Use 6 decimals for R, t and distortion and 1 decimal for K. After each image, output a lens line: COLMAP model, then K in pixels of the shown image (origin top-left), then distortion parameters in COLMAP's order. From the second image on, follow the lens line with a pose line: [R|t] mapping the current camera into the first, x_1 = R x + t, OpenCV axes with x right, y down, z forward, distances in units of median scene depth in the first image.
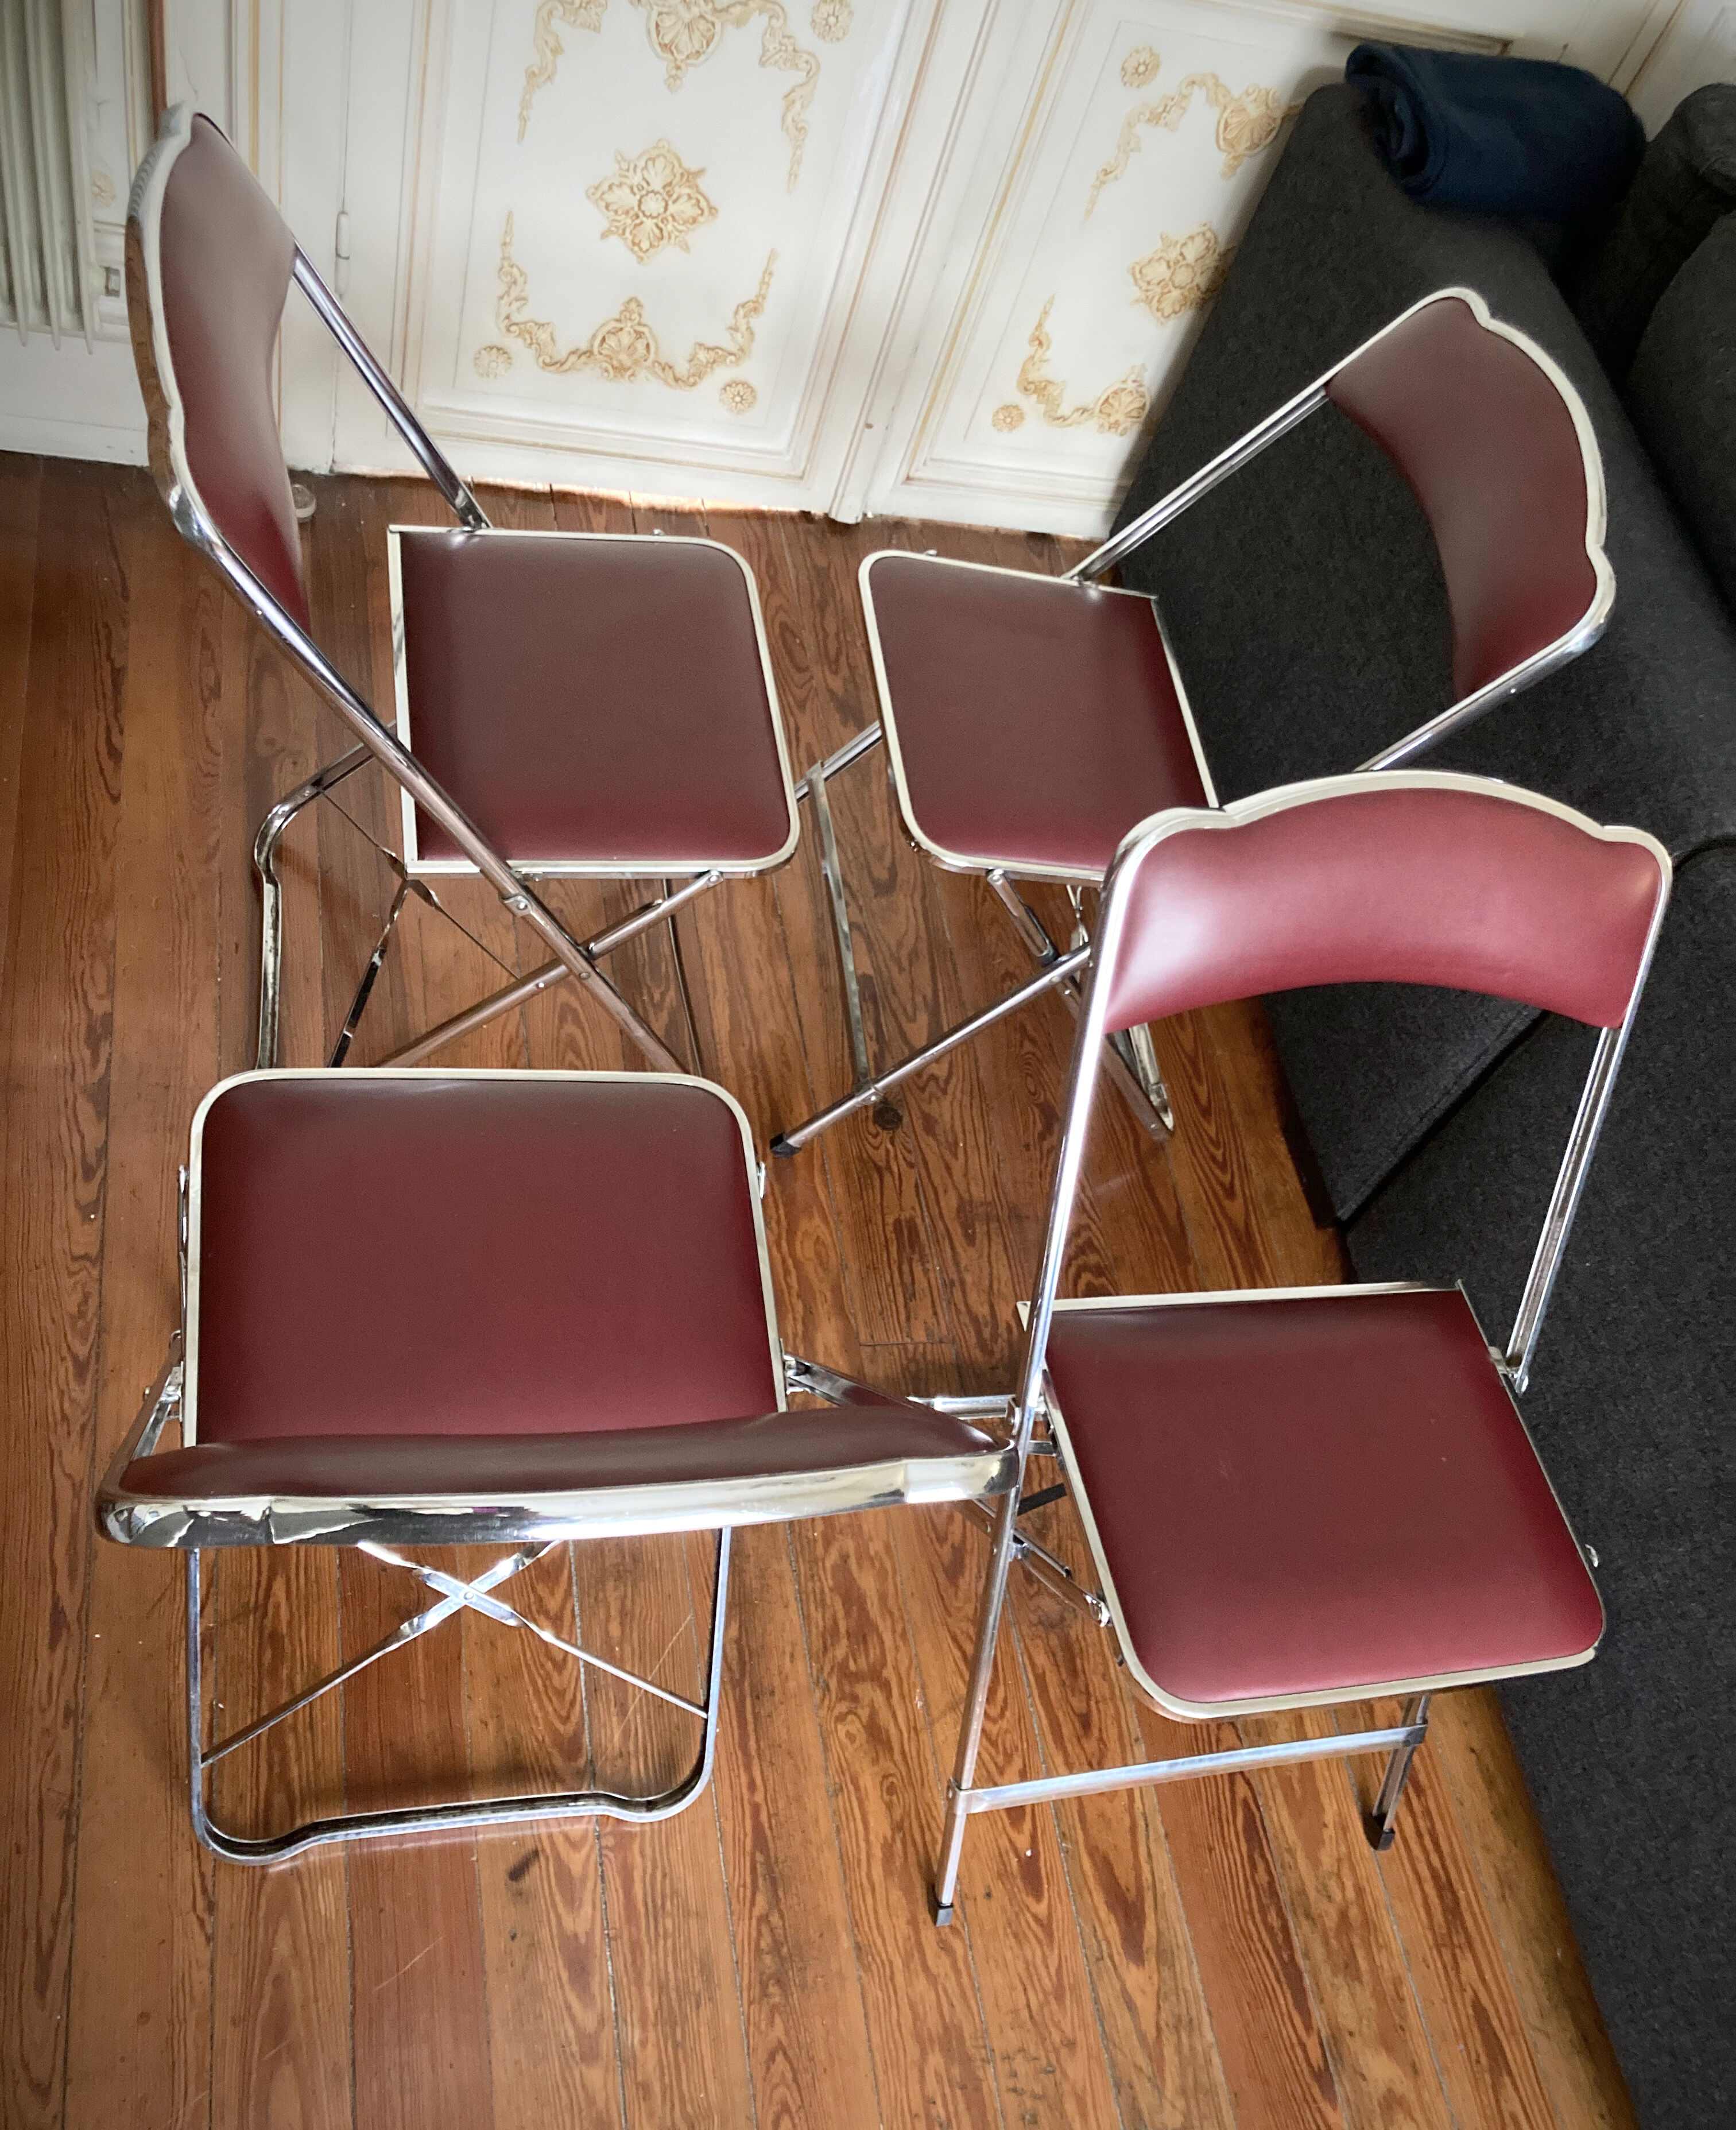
lens RADIAL K [[1935.0, 0, 870.7], [0, 1935.0, 1147.9], [0, 0, 1]] dist [0.010050, -0.019195]
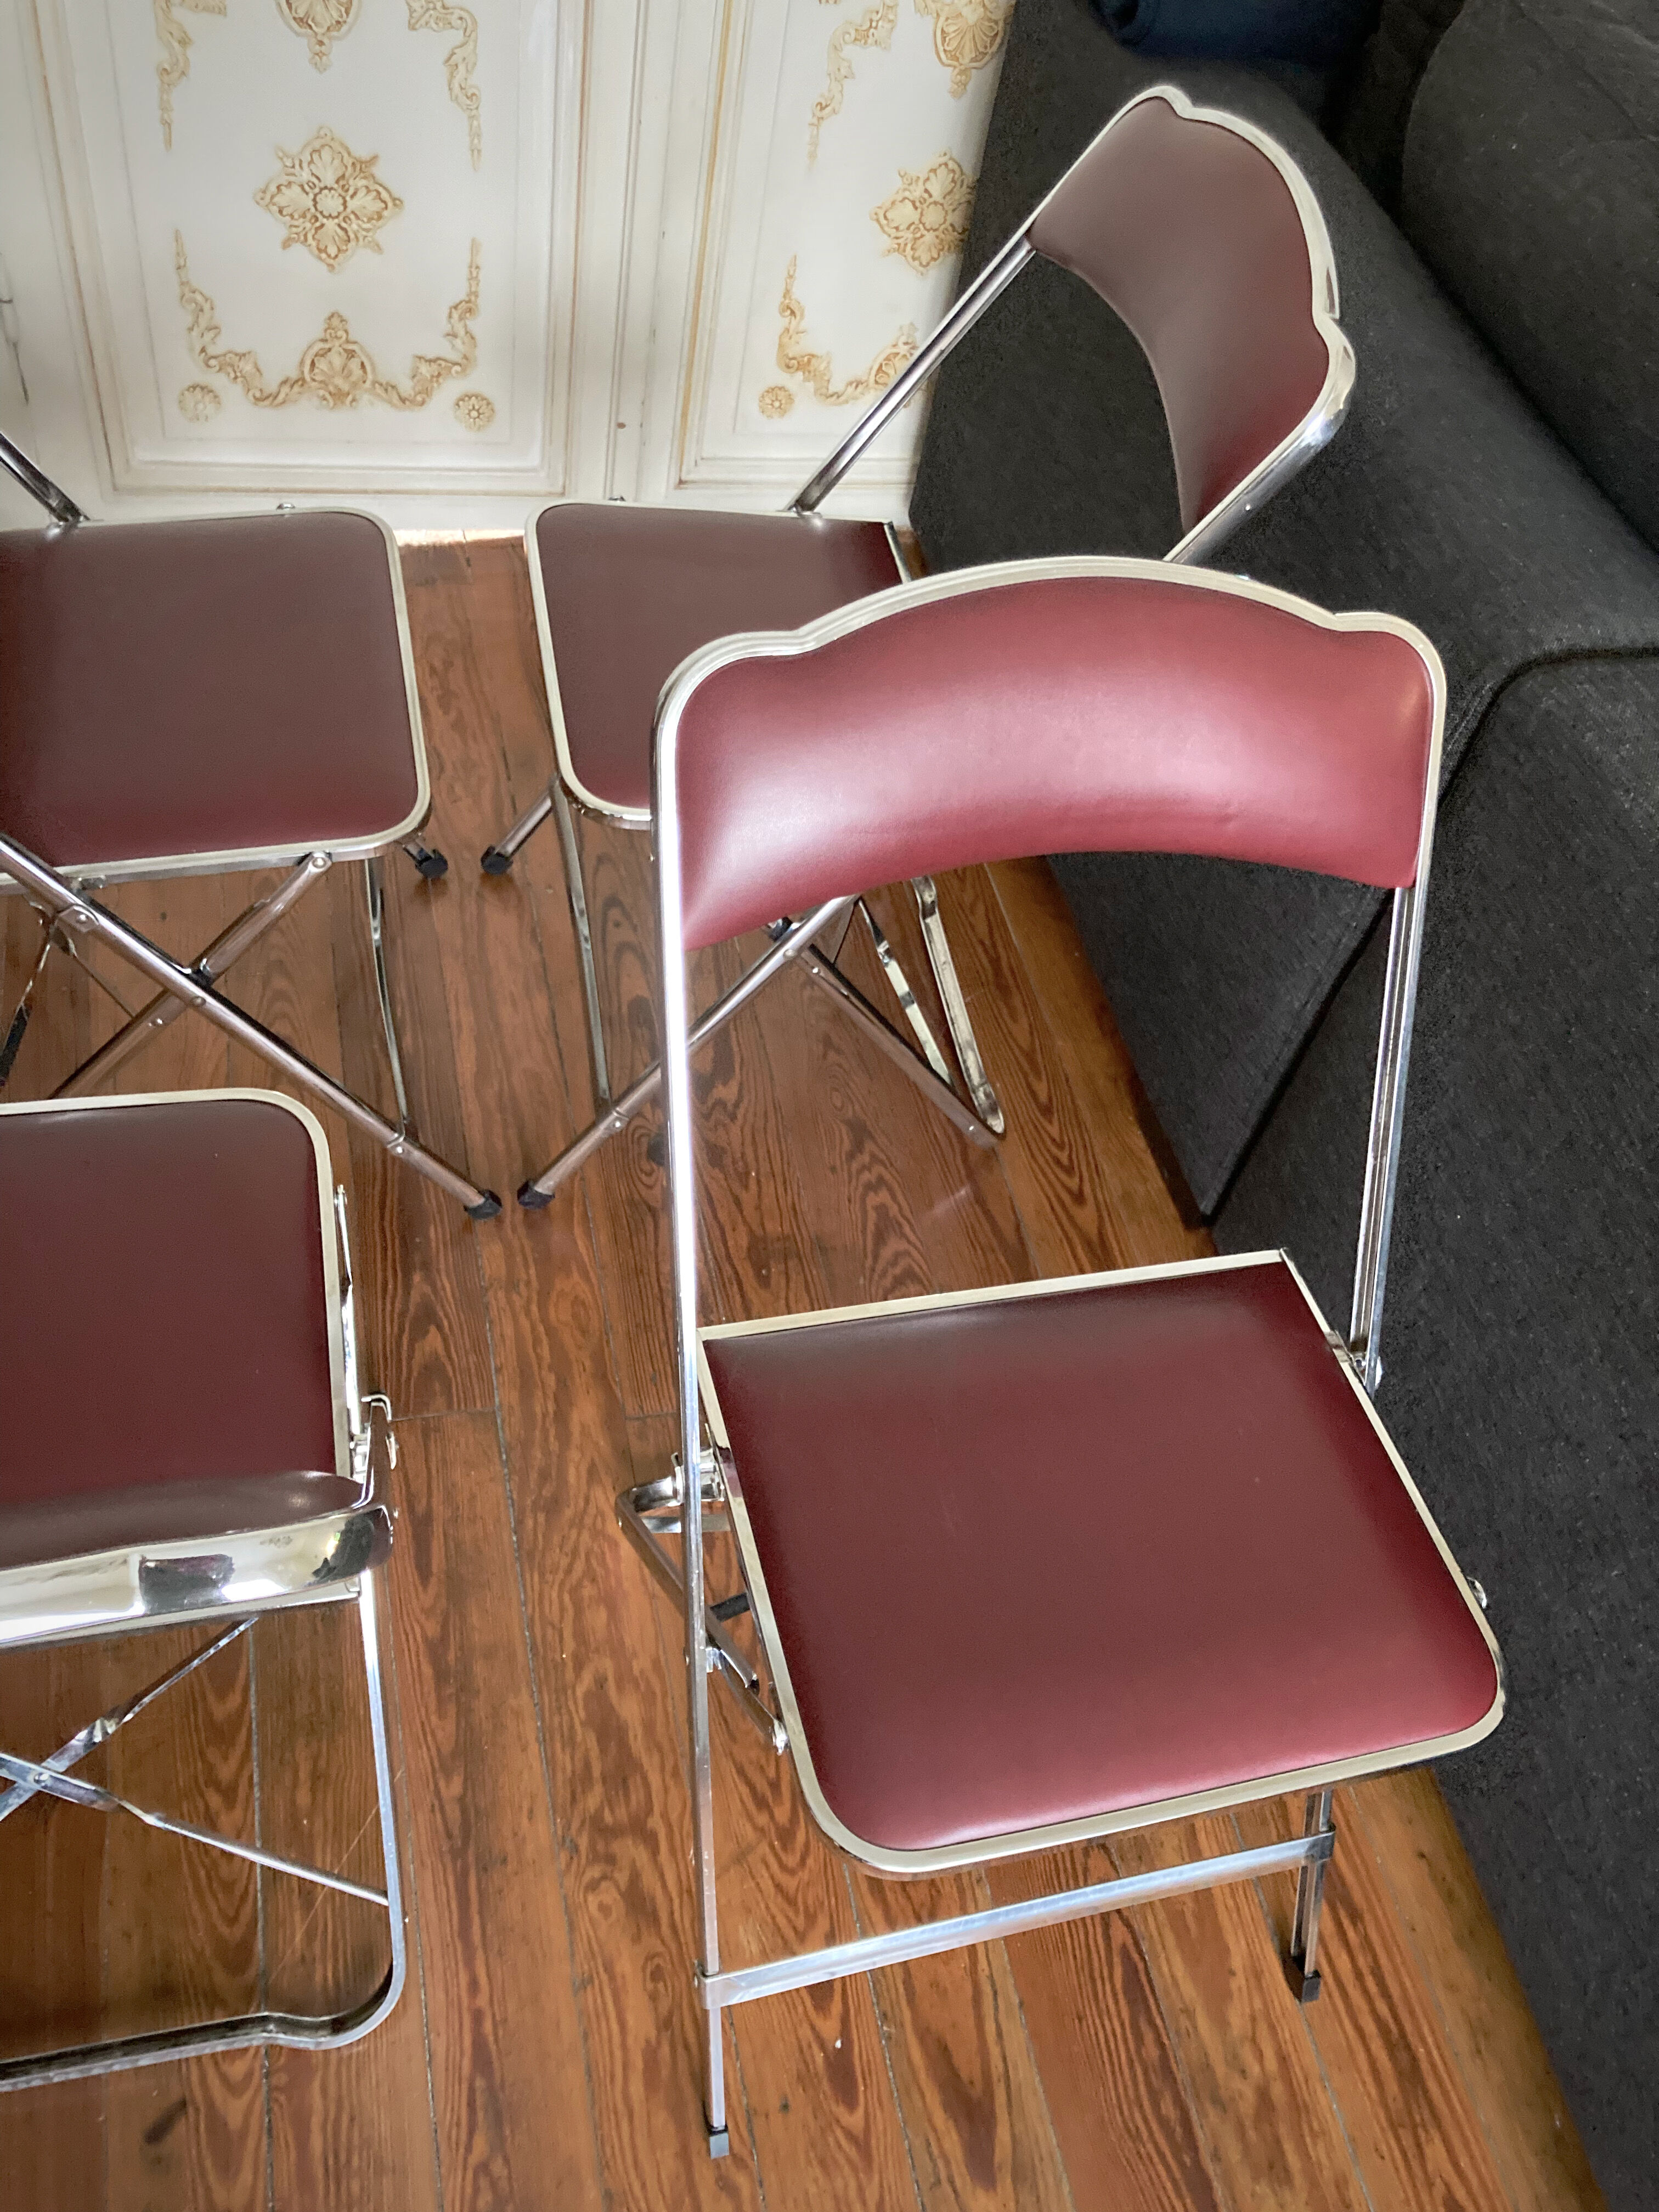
lens RADIAL K [[1814.5, 0, 839.7], [0, 1814.5, 1112.1], [0, 0, 1]] dist [0.001210, 0.012952]
pose [[0.991533, -0.111199, -0.067062, 0.168398], [0.104952, 0.990359, -0.090409, 0.056165], [0.076469, 0.082605, 0.993644, 0.234753]]
